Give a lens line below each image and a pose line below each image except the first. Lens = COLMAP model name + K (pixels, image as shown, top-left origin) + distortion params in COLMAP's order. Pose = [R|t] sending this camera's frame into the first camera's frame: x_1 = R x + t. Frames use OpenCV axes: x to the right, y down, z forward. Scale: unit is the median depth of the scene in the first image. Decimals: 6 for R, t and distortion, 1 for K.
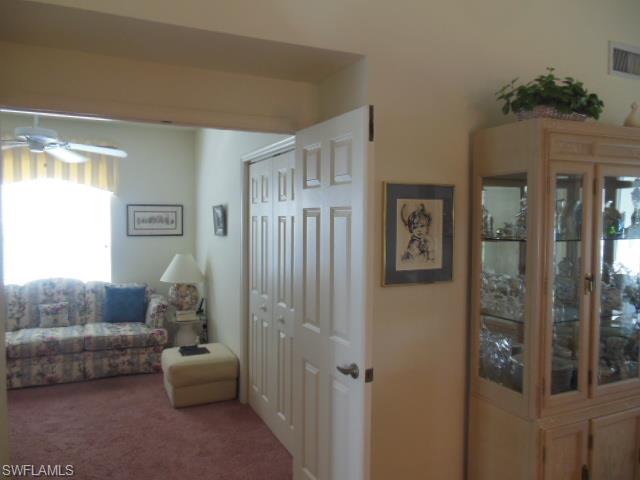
lens RADIAL K [[487.6, 0, 316.9], [0, 487.6, 243.8], [0, 0, 1]] dist [-0.075258, 0.113866]
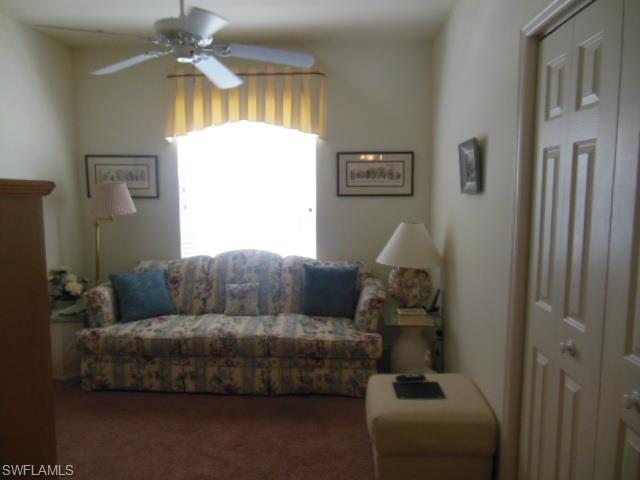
lens RADIAL K [[487.6, 0, 316.9], [0, 487.6, 243.8], [0, 0, 1]] dist [-0.075258, 0.113866]
pose [[0.884221, 0.043702, -0.465019, -0.084858], [-0.012712, 0.997496, 0.069571, 0.005318], [0.466895, -0.055605, 0.882563, 0.377572]]
